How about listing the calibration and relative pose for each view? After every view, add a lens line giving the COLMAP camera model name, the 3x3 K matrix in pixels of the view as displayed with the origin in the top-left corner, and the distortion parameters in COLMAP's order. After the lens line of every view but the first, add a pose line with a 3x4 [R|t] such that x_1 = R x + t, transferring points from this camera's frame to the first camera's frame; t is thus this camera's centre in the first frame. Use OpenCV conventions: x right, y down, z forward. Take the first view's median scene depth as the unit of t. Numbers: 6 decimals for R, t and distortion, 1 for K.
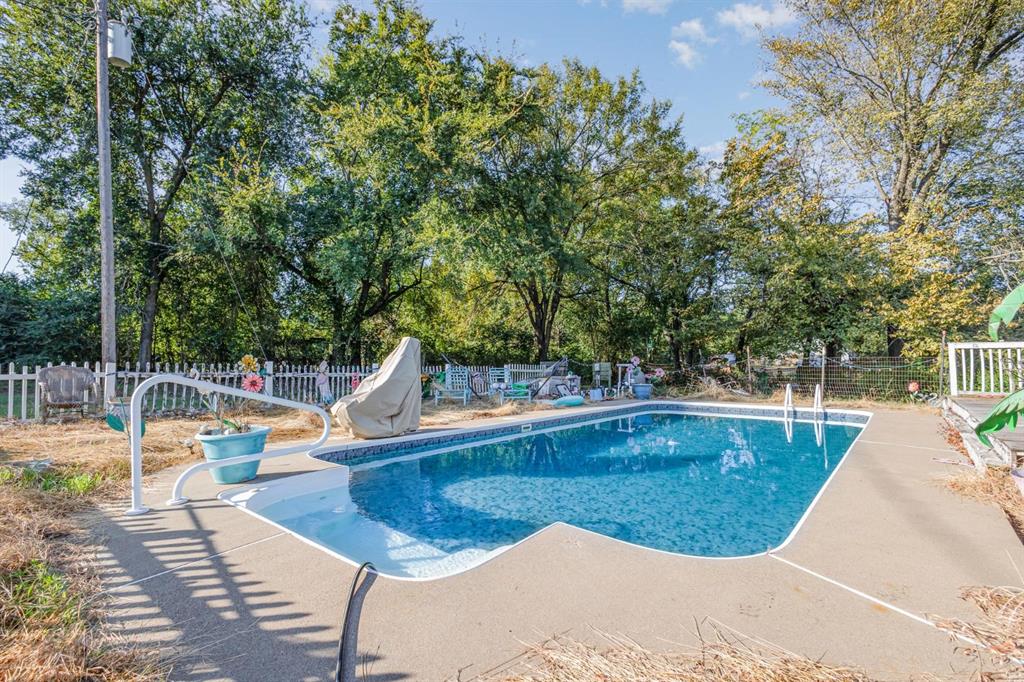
lens RADIAL K [[482.6, 0, 500.9], [0, 482.6, 350.2], [0, 0, 1]] dist [0.017321, 0.000272]
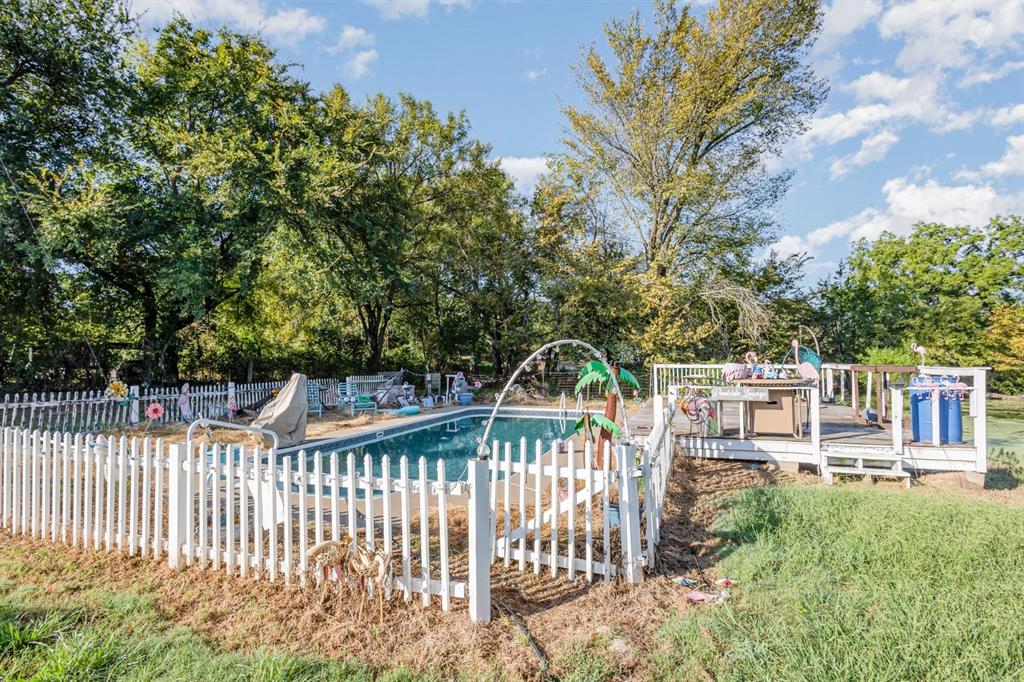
lens RADIAL K [[482.6, 0, 500.9], [0, 482.6, 350.2], [0, 0, 1]] dist [0.017321, 0.000272]
pose [[0.939053, 0.007493, 0.343691, -0.040475], [-0.007950, 0.999968, -0.000079, -0.032461], [-0.343680, -0.002658, 0.939083, -0.160887]]
